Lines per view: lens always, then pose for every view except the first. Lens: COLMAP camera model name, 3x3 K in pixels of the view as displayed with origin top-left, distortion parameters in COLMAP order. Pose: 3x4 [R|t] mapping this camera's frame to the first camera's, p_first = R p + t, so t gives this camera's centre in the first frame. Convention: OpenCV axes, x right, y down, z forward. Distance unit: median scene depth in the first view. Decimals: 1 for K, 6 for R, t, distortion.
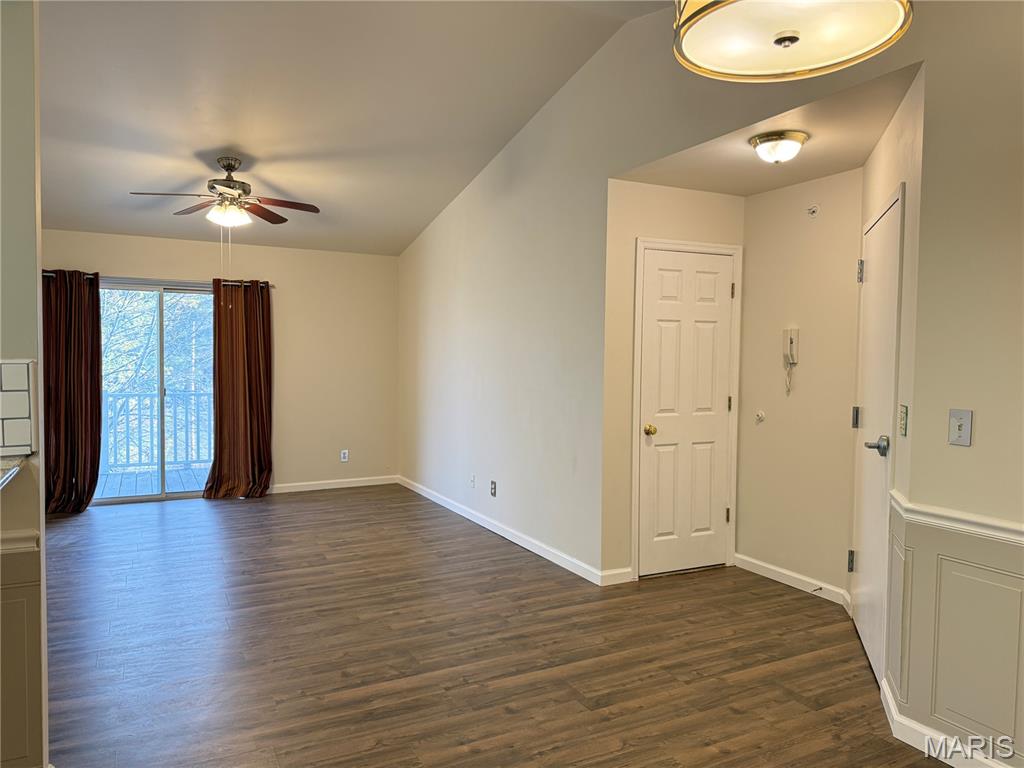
lens RADIAL K [[743.6, 0, 508.4], [0, 743.6, 381.3], [0, 0, 1]] dist [0.088692, -0.018705]
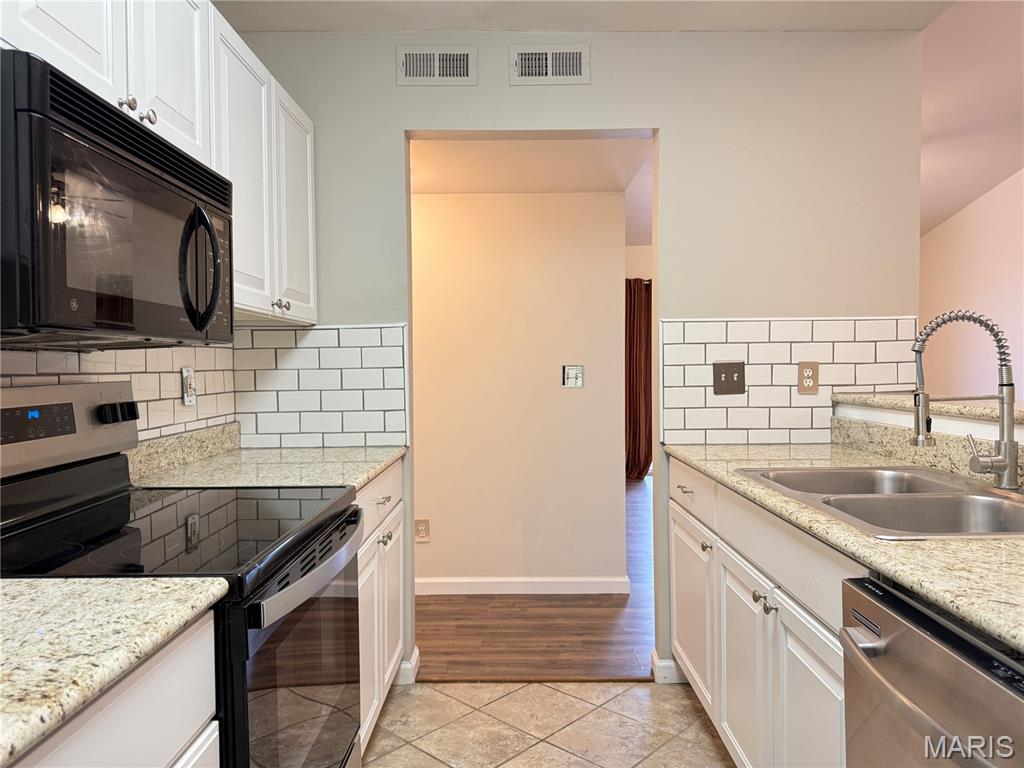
lens RADIAL K [[743.6, 0, 513.0], [0, 743.6, 386.7], [0, 0, 1]] dist [0.088692, -0.018705]
pose [[0.924925, -0.009393, -0.380035, -0.339516], [0.006018, 0.999931, -0.010068, 0.041562], [0.380103, 0.007025, 0.924917, -0.180221]]
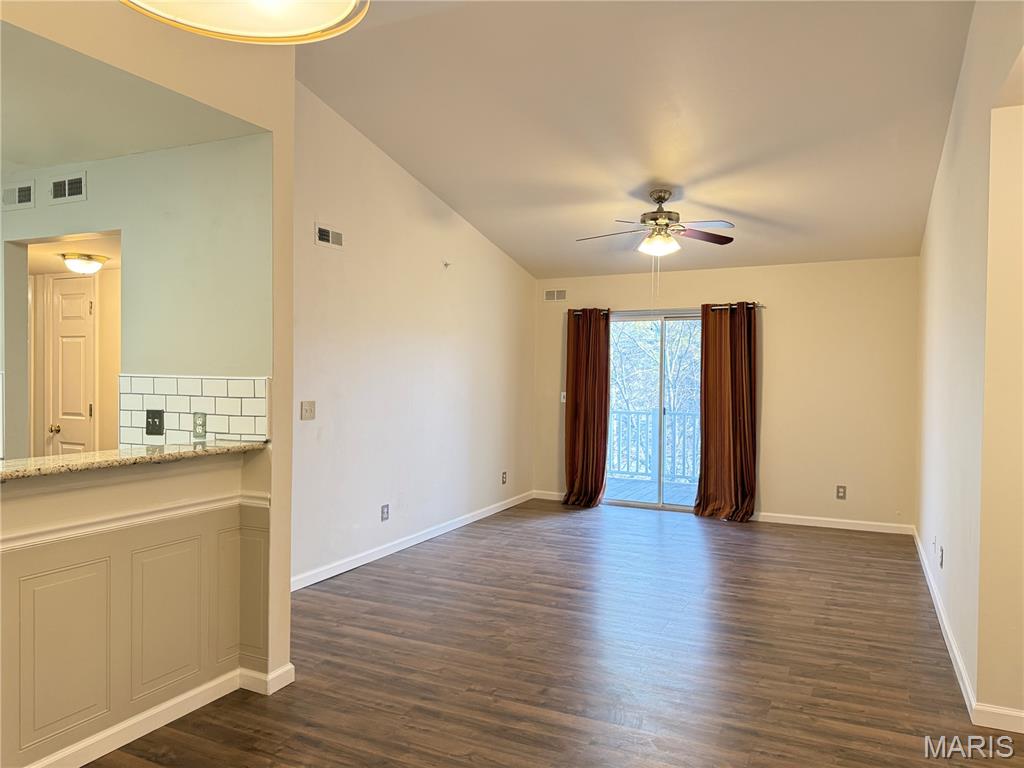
lens RADIAL K [[743.6, 0, 516.3], [0, 743.6, 385.9], [0, 0, 1]] dist [0.088692, -0.018705]
pose [[0.617227, 0.013224, -0.786674, 0.330199], [-0.033815, 0.999381, -0.009732, -0.005610], [0.786058, 0.032608, 0.617292, 0.201318]]
